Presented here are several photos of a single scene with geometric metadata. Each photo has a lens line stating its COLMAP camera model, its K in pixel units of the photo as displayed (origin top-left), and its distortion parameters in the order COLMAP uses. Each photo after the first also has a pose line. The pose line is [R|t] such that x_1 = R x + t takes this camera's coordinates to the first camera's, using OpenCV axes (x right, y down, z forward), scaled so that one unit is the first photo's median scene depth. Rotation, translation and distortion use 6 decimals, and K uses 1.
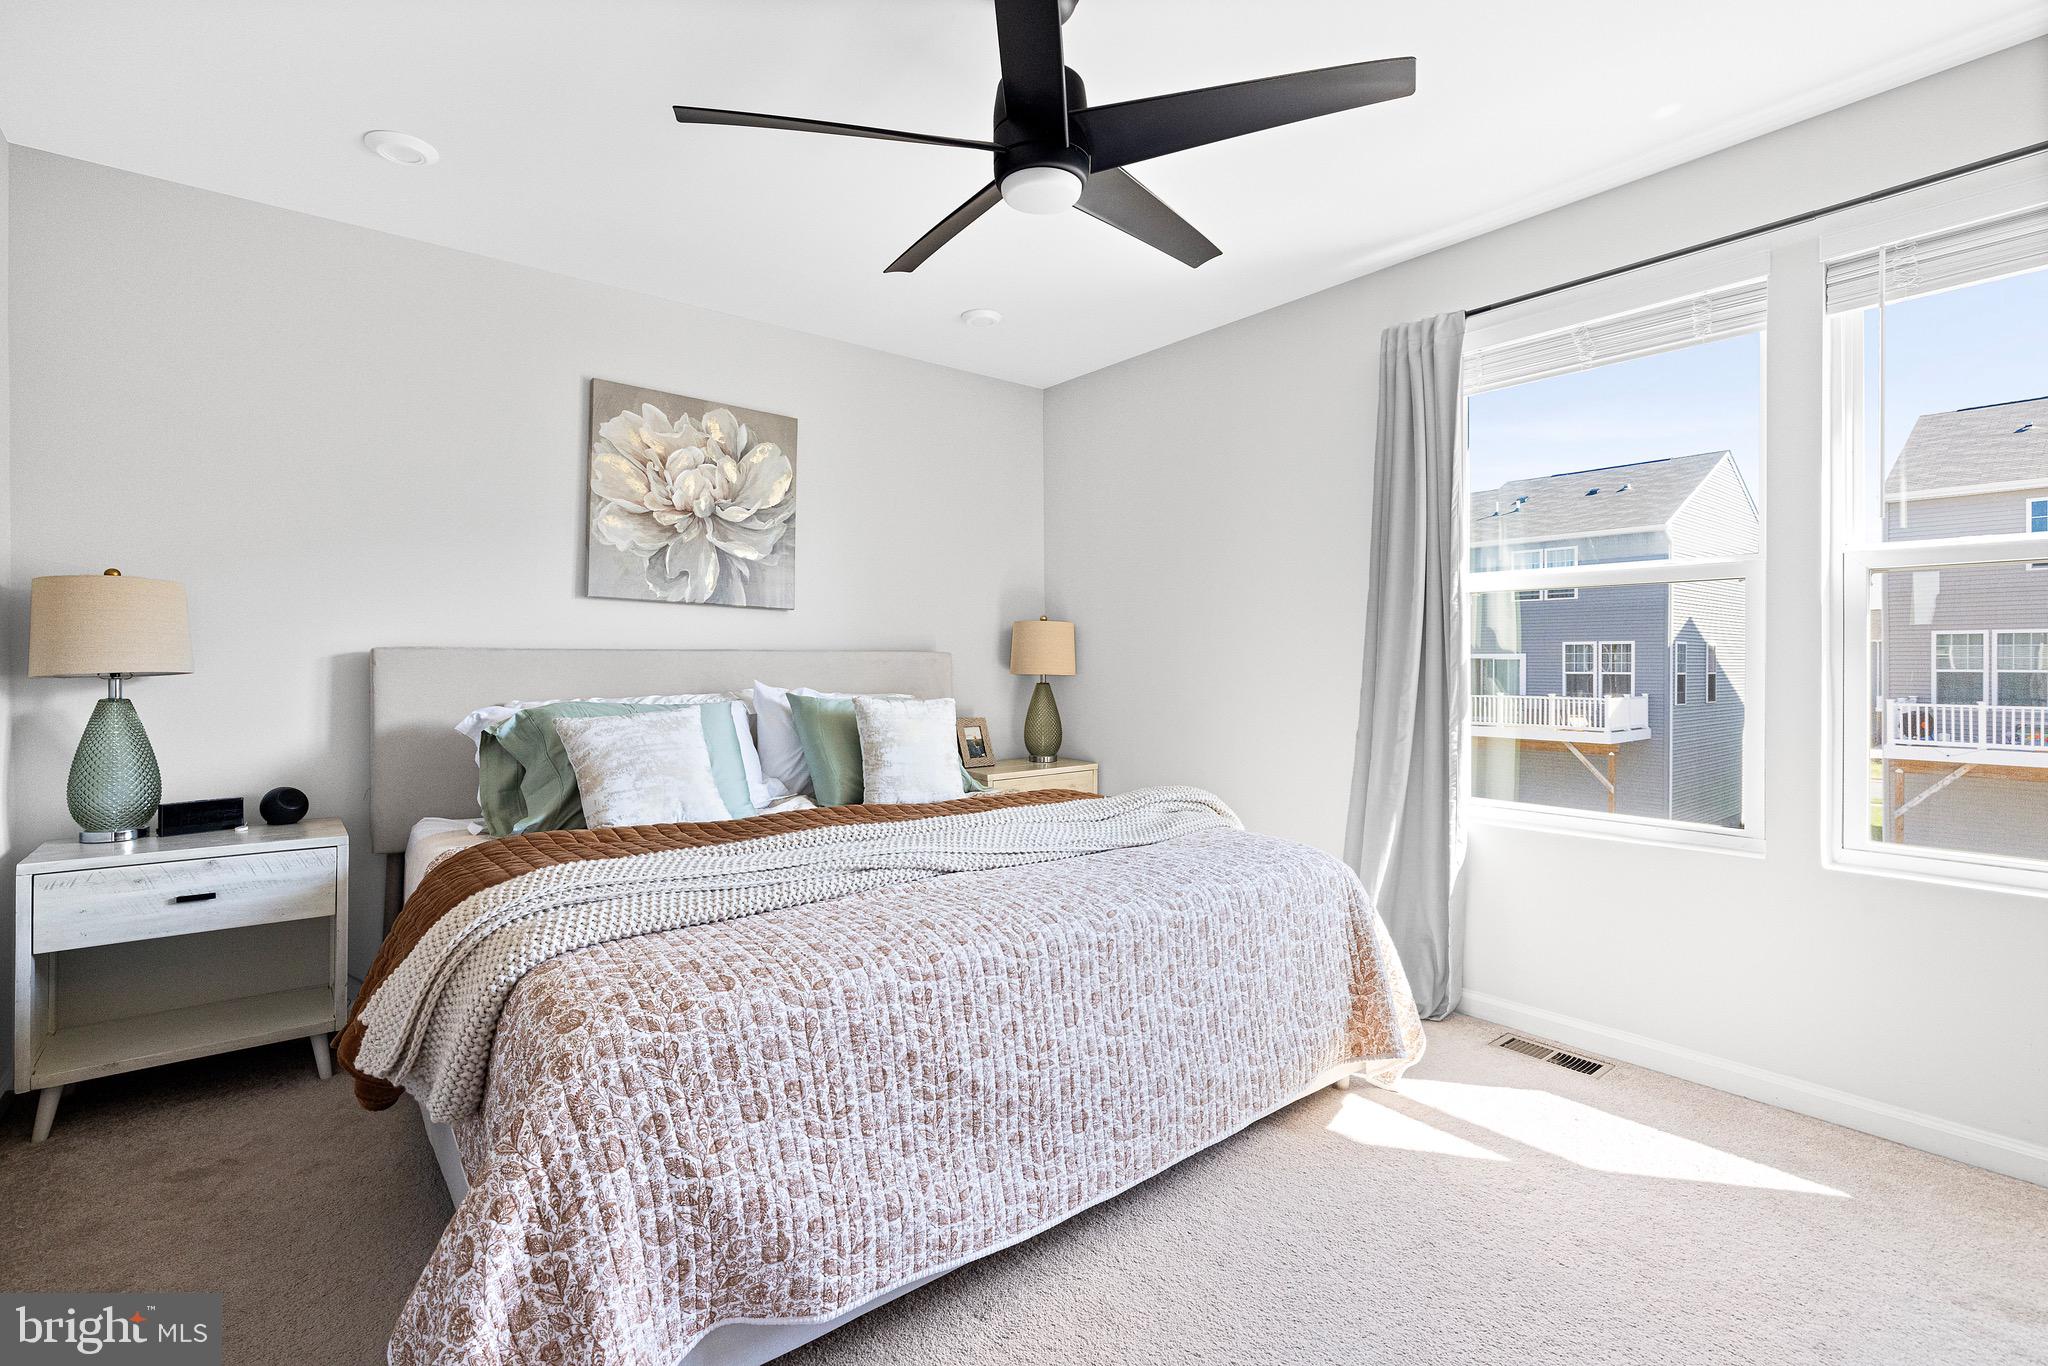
lens RADIAL K [[913.4, 0, 1039.3], [0, 913.4, 667.3], [0, 0, 1]] dist [-0.004034, 0.001165]
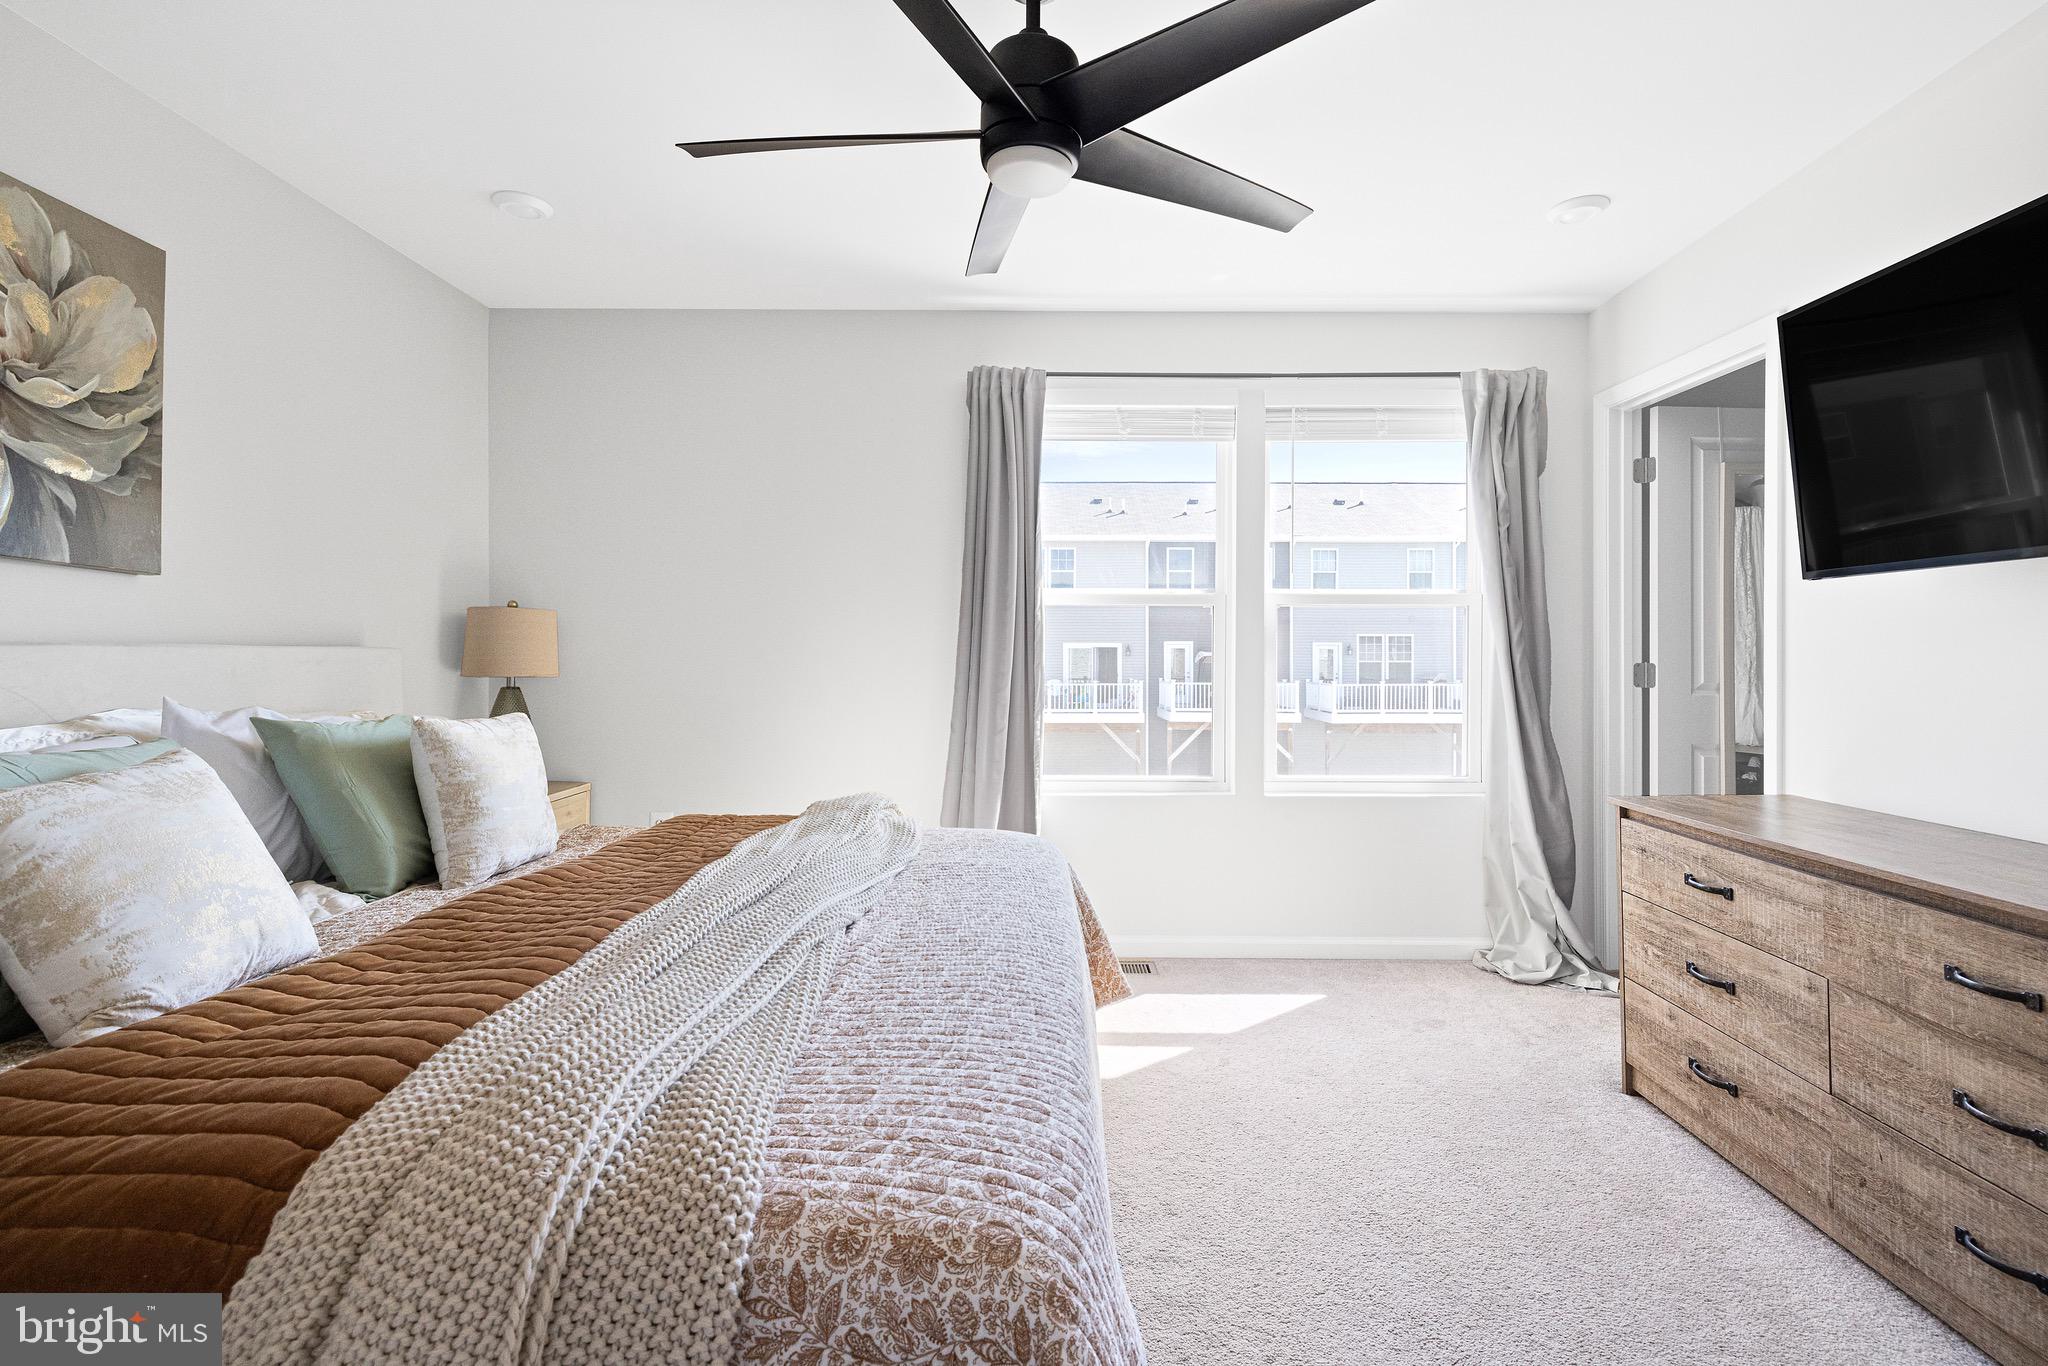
lens RADIAL K [[891.0, 0, 1029.1], [0, 891.0, 649.4], [0, 0, 1]] dist [0.003596, 0.000812]
pose [[0.644067, 0.006315, 0.764943, -0.430153], [0.001212, 0.999956, -0.009276, -0.011445], [-0.764968, 0.006902, 0.644031, 0.250625]]
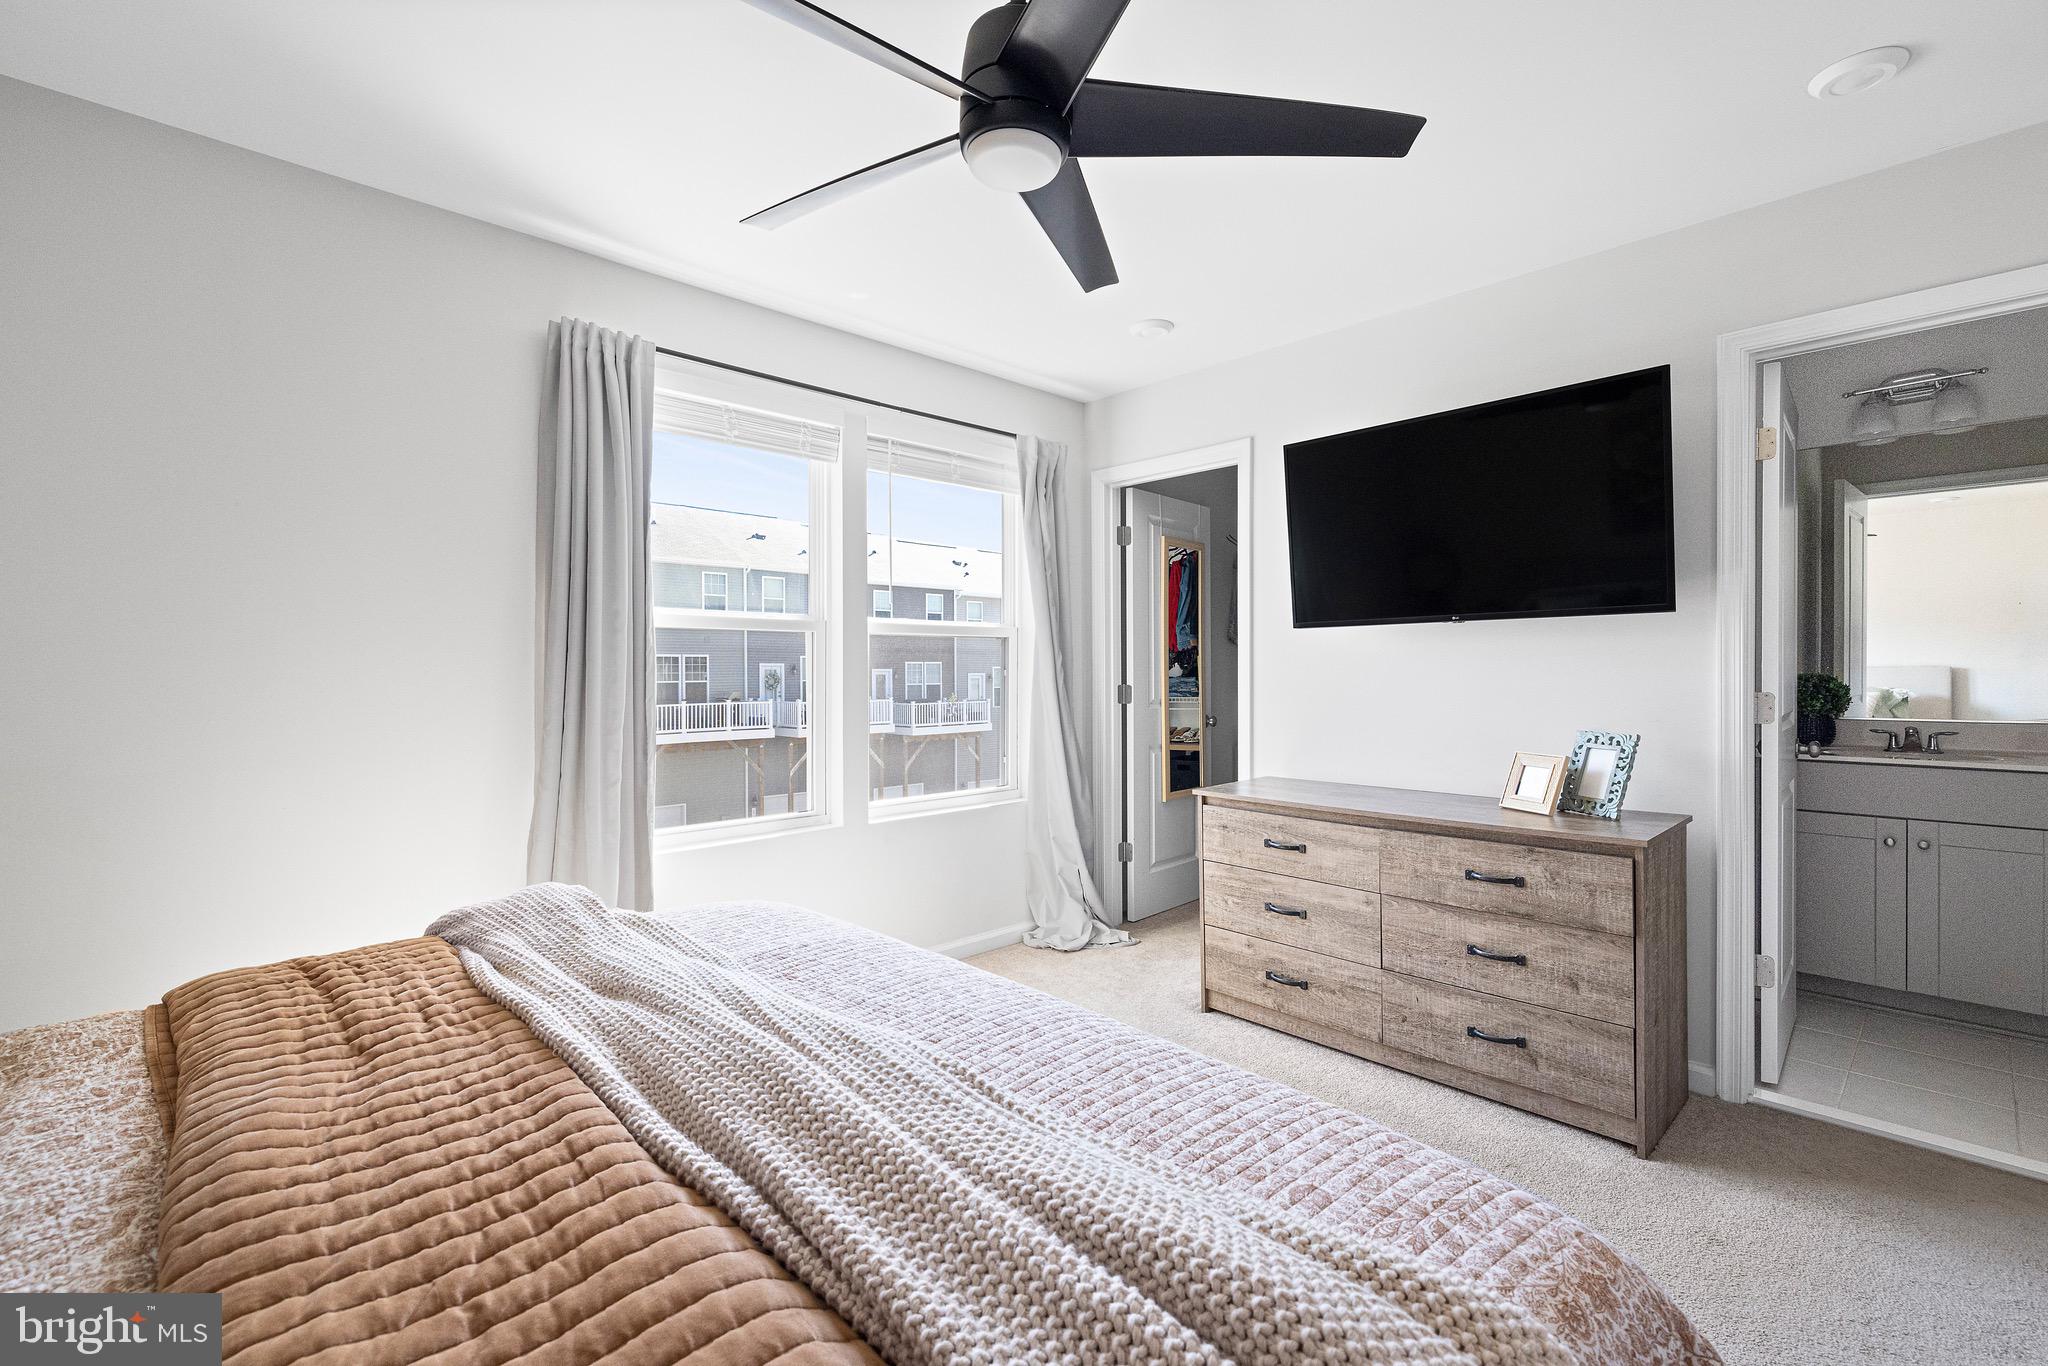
lens RADIAL K [[891.0, 0, 1000.1], [0, 891.0, 679.4], [0, 0, 1]] dist [0.003596, 0.000812]
pose [[-0.049704, -0.007136, 0.998738, -0.512137], [0.012509, 0.999892, 0.007767, -0.026103], [-0.998686, 0.012879, -0.049609, 0.649193]]
